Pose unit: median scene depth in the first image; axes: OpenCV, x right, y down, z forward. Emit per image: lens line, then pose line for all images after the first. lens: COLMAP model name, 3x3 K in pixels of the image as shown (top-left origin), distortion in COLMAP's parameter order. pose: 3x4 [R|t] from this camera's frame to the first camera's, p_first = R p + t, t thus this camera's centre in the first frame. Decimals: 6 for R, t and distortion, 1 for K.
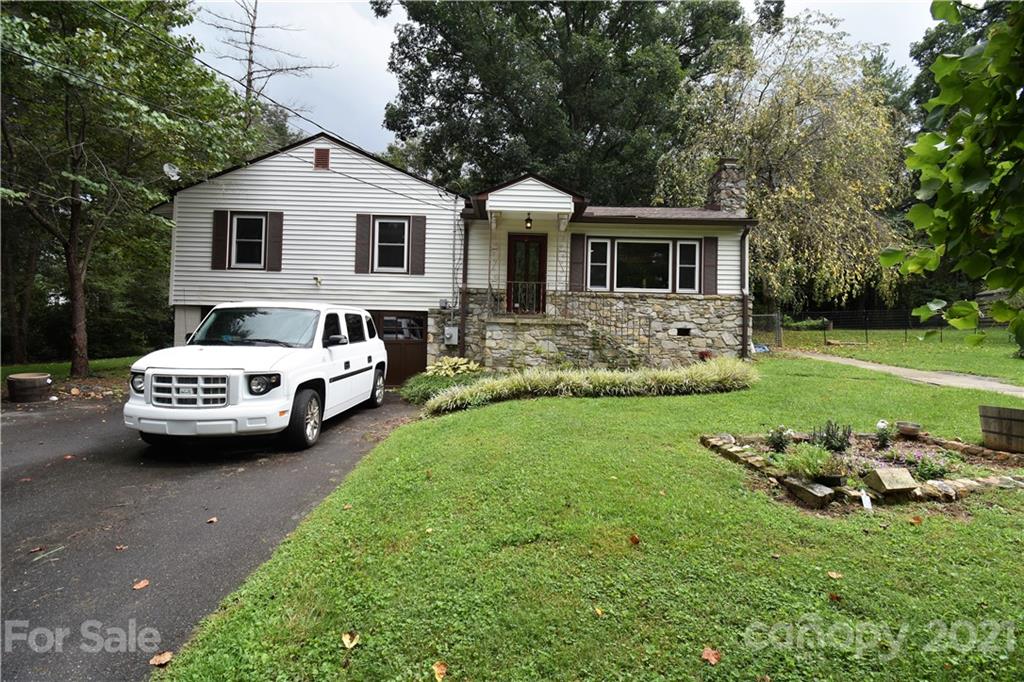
lens RADIAL K [[452.0, 0, 518.2], [0, 452.0, 336.6], [0, 0, 1]] dist [0.021840, -0.025953]
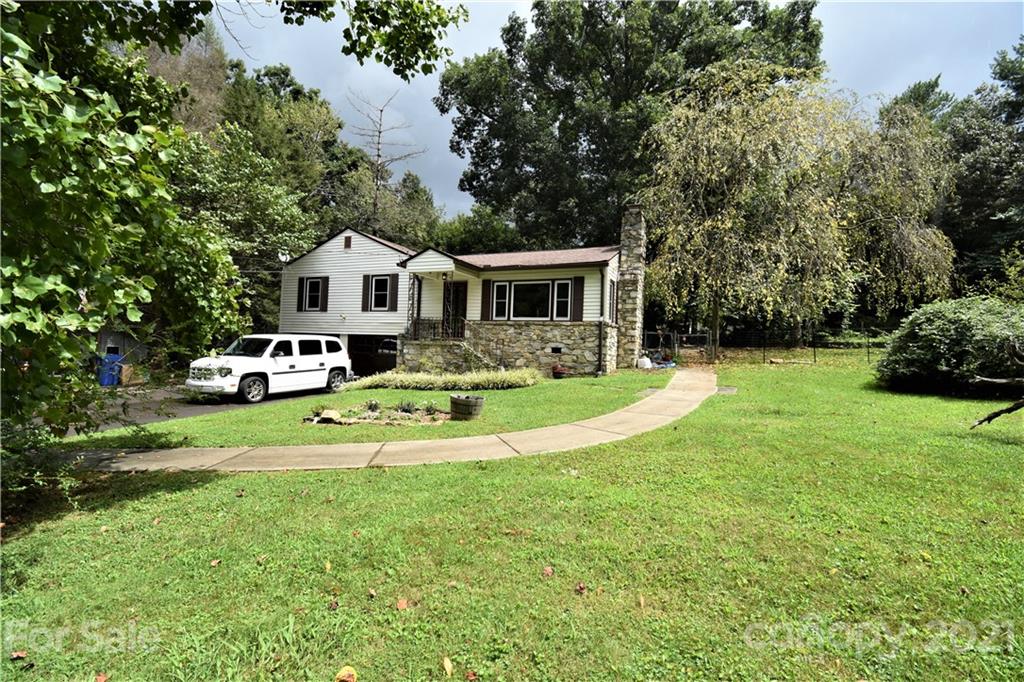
lens RADIAL K [[452.0, 0, 518.2], [0, 452.0, 336.6], [0, 0, 1]] dist [0.021840, -0.025953]
pose [[0.916254, -0.002636, -0.400590, 0.788455], [-0.007027, 0.999719, -0.022653, -0.019442], [0.400537, 0.023570, 0.915977, -0.245213]]
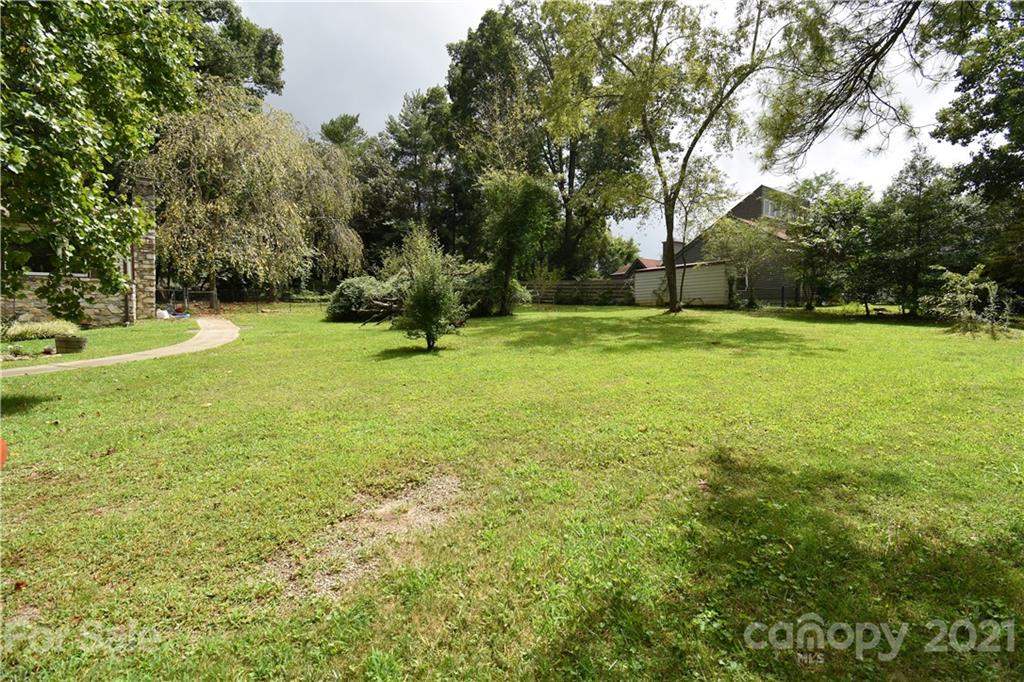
lens RADIAL K [[450.7, 0, 522.4], [0, 450.7, 338.5], [0, 0, 1]] dist [0.002738, -0.014267]
pose [[0.778029, -0.048518, 0.626352, 0.578487], [0.003633, 0.997344, 0.072742, -0.000353], [-0.628218, -0.054319, 0.776139, -0.946134]]
